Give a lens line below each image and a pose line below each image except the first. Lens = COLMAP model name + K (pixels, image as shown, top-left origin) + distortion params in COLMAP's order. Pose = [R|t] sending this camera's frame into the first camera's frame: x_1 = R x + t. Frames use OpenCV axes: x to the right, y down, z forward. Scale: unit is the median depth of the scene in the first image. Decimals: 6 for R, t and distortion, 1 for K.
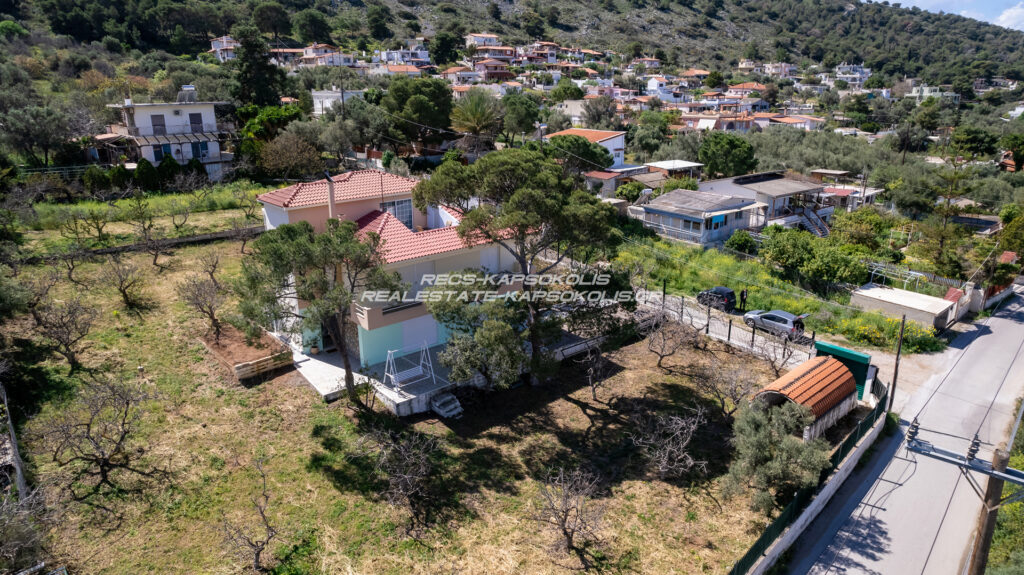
lens RADIAL K [[650.8, 0, 503.4], [0, 650.8, 301.3], [0, 0, 1]] dist [-0.086132, 0.079332]
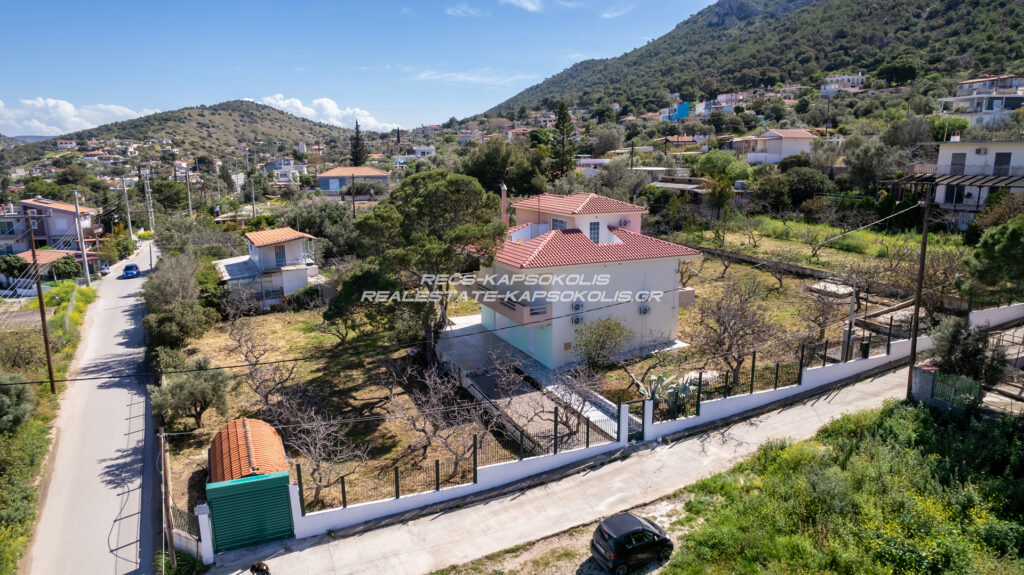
lens RADIAL K [[650.8, 0, 503.4], [0, 650.8, 301.3], [0, 0, 1]] dist [-0.086132, 0.079332]
pose [[-0.291876, 0.225554, -0.929480, 1.007610], [-0.287550, 0.906145, 0.310188, -0.375393], [0.912208, 0.357809, -0.199624, 1.272186]]
